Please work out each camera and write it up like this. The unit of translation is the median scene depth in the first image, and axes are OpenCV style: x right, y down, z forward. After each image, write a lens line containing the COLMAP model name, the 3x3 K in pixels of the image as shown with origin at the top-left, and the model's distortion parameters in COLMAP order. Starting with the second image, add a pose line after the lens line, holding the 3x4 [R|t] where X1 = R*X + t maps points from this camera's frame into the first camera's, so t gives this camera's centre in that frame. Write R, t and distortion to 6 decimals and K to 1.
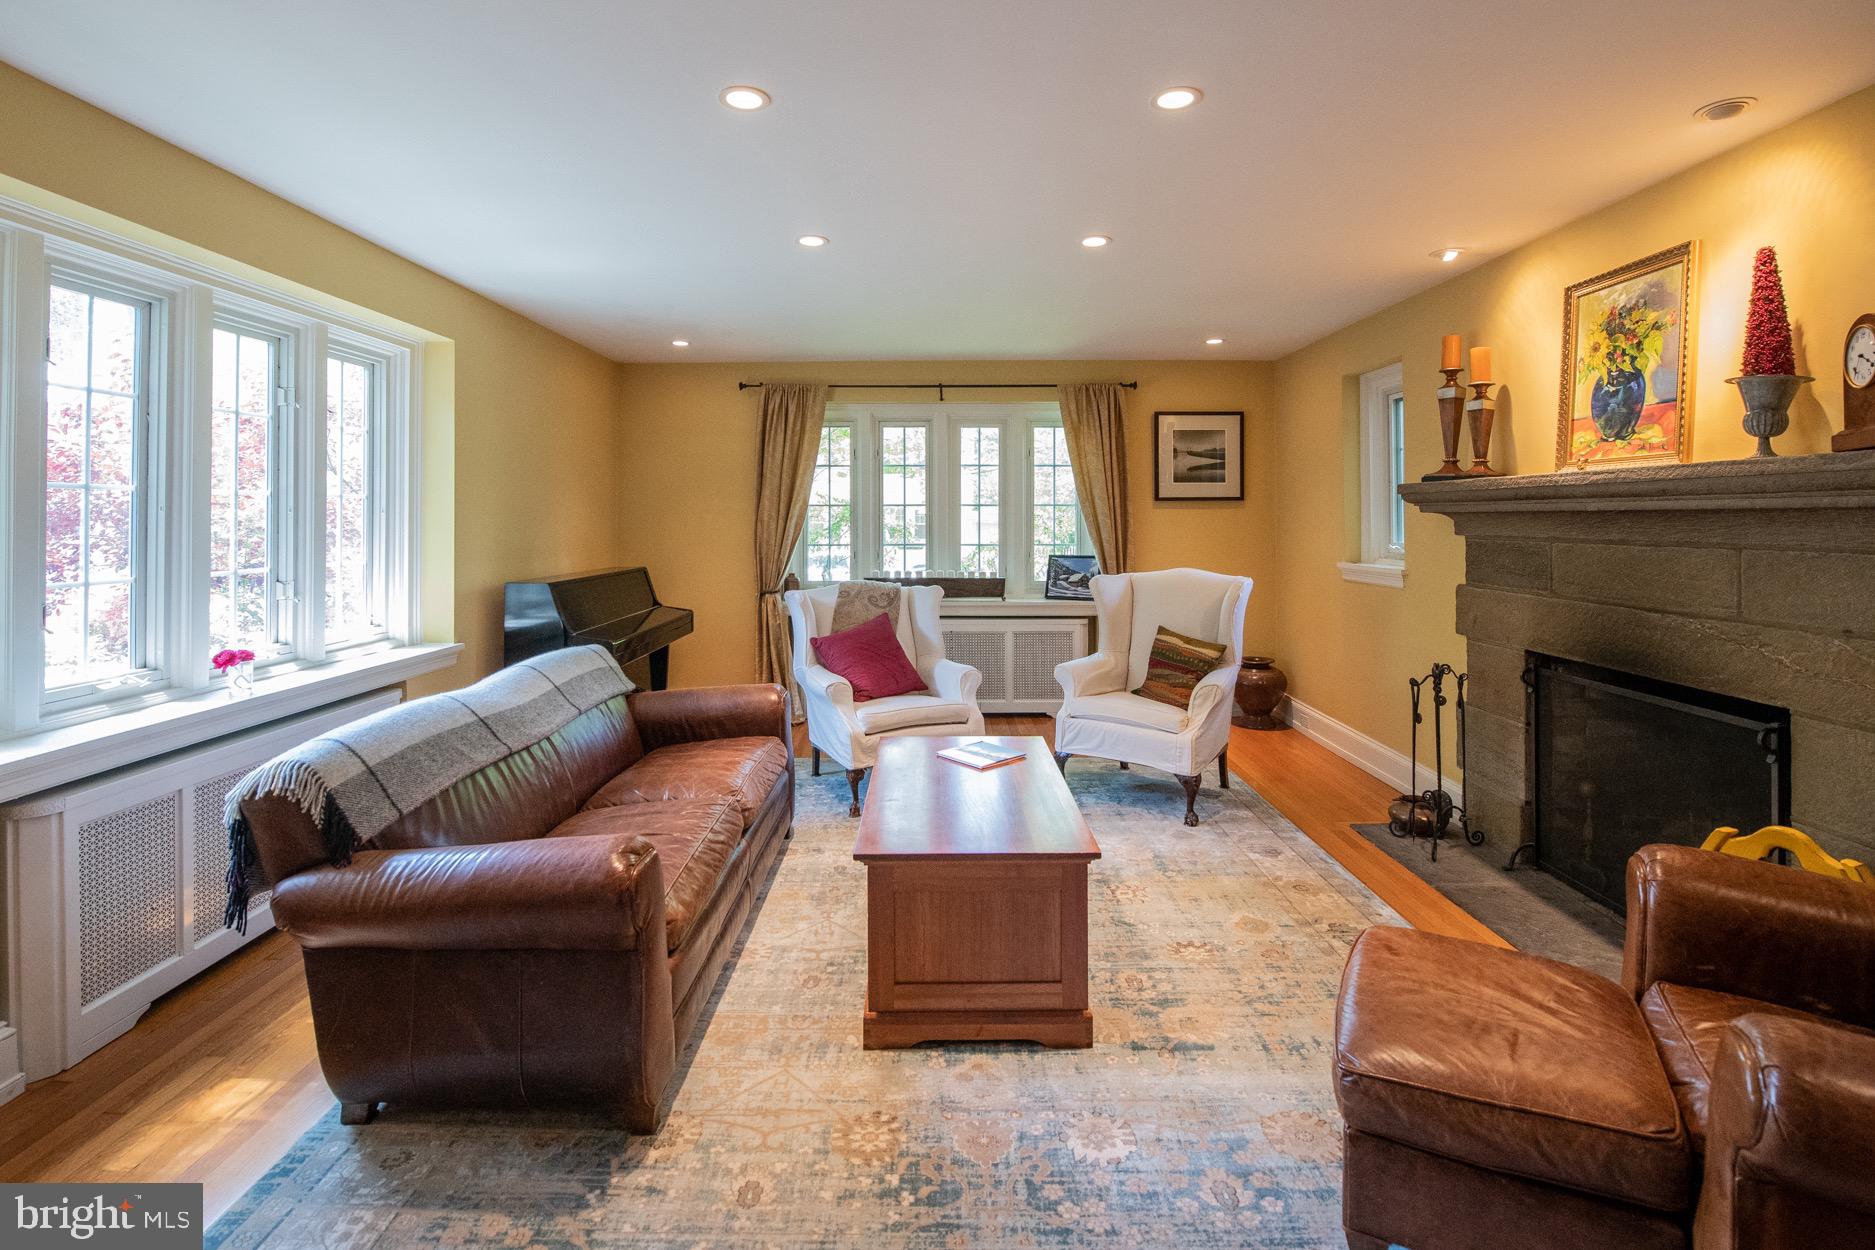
lens RADIAL K [[837.3, 0, 941.9], [0, 837.3, 504.7], [0, 0, 1]] dist [-0.022575, -0.000452]
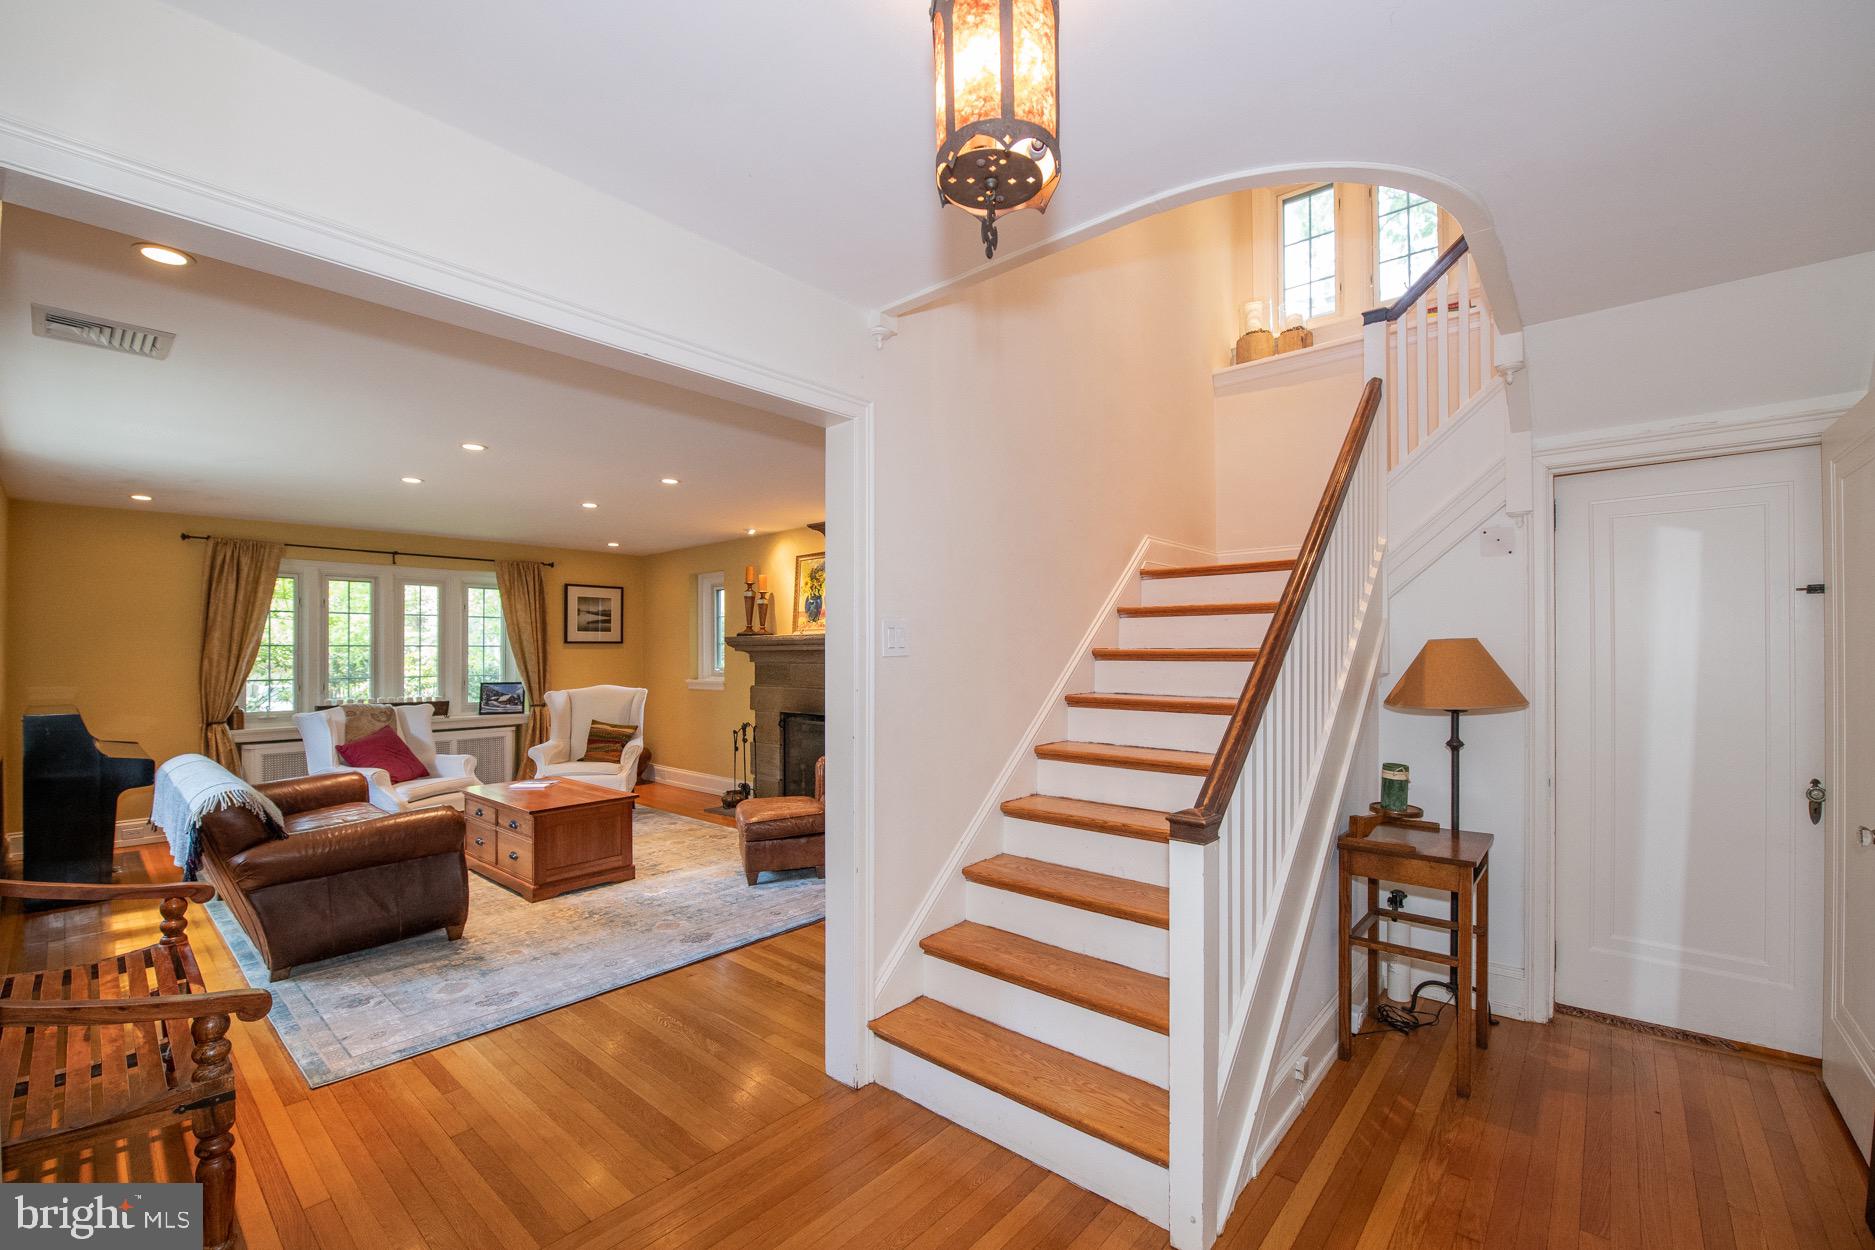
lens RADIAL K [[781.1, 0, 943.0], [0, 781.1, 640.2], [0, 0, 1]] dist [-0.019246, -0.000257]
pose [[0.661459, 0.008293, 0.749935, -0.540047], [-0.004926, 0.999965, -0.006714, -0.007308], [-0.749965, 0.000747, 0.661477, -0.668905]]
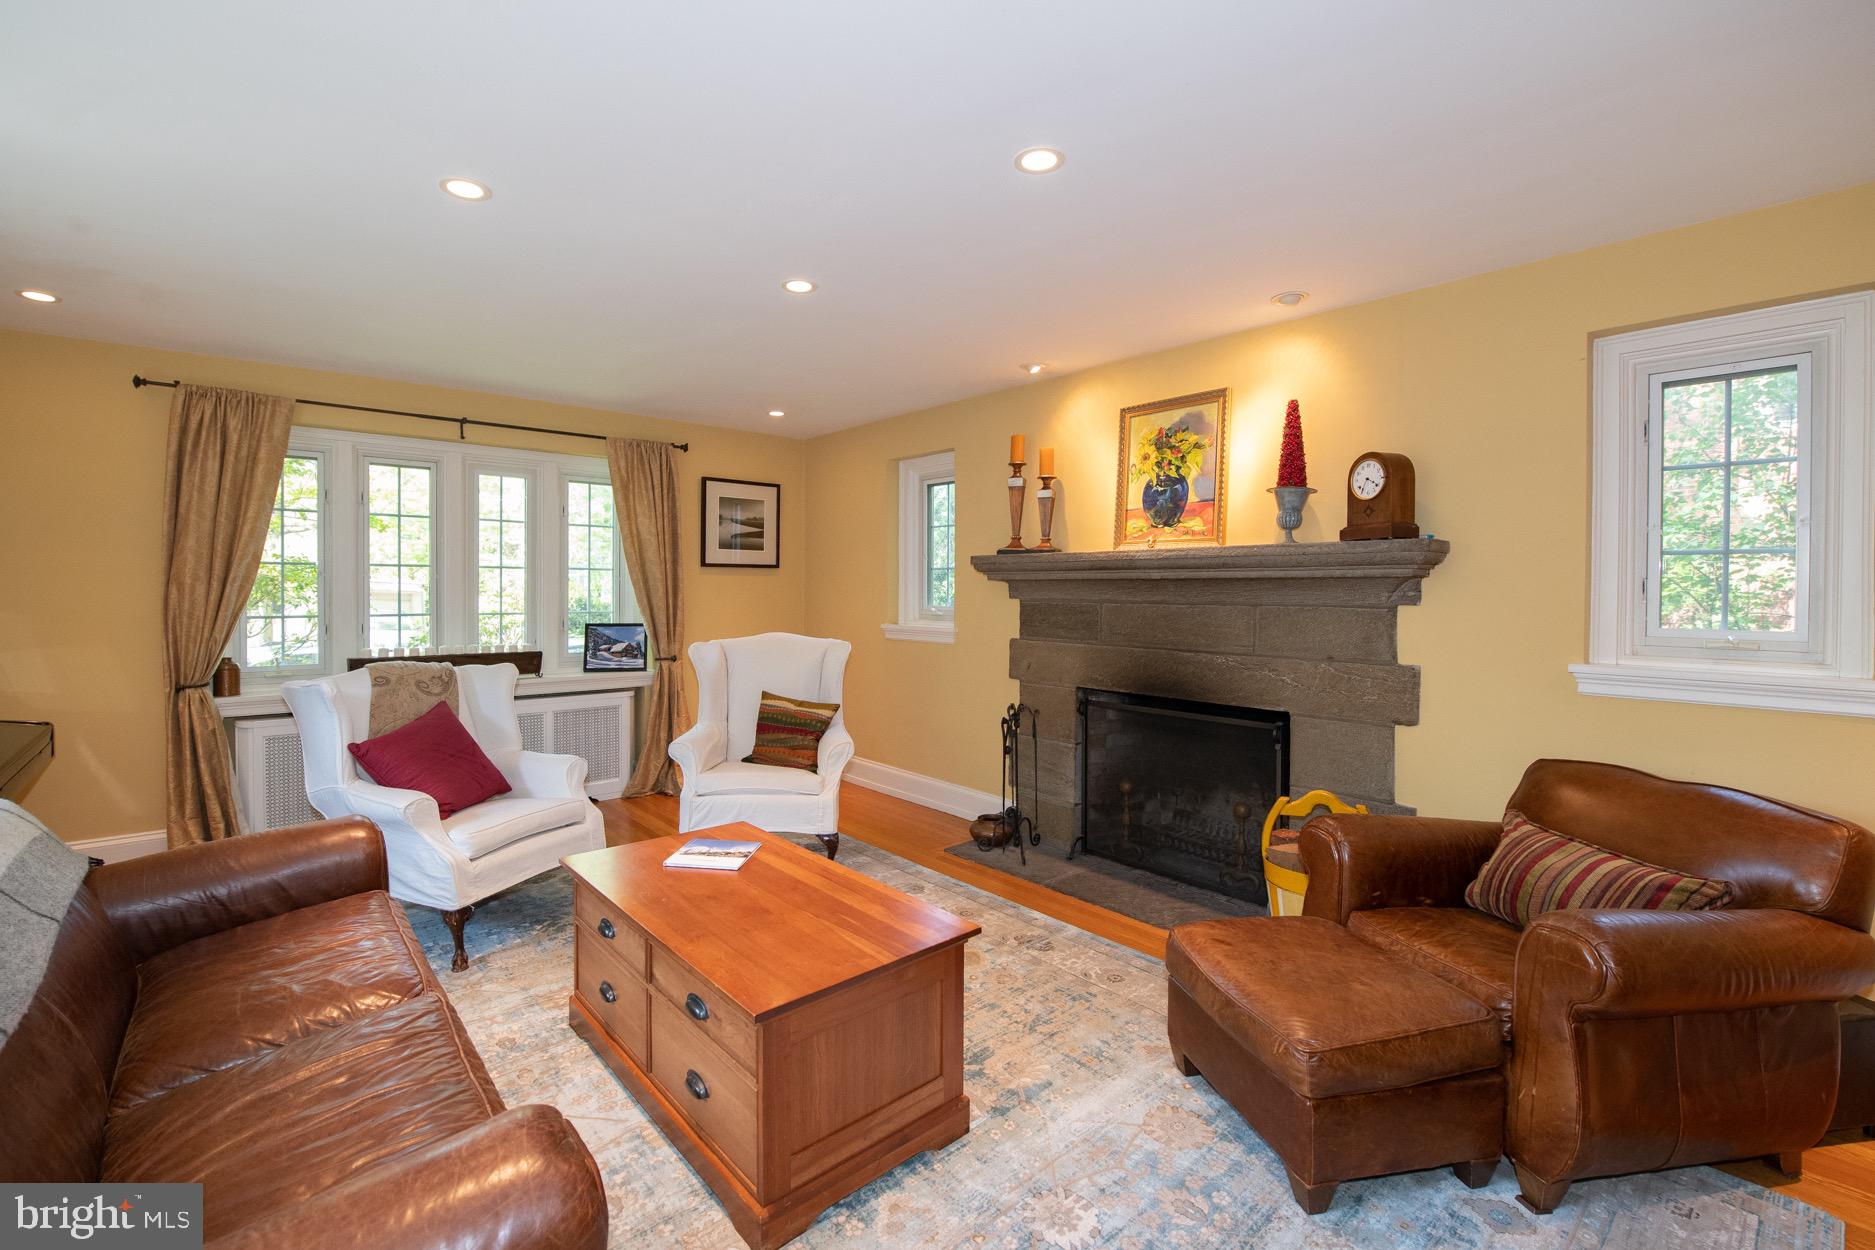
lens RADIAL K [[788.0, 0, 879.2], [0, 788.0, 594.8], [0, 0, 1]] dist [-0.016788, -0.000173]
pose [[0.772805, -0.000695, 0.634643, -0.282653], [-0.015197, 0.999692, 0.019601, 0.011659], [-0.634462, -0.024792, 0.772557, 0.229504]]
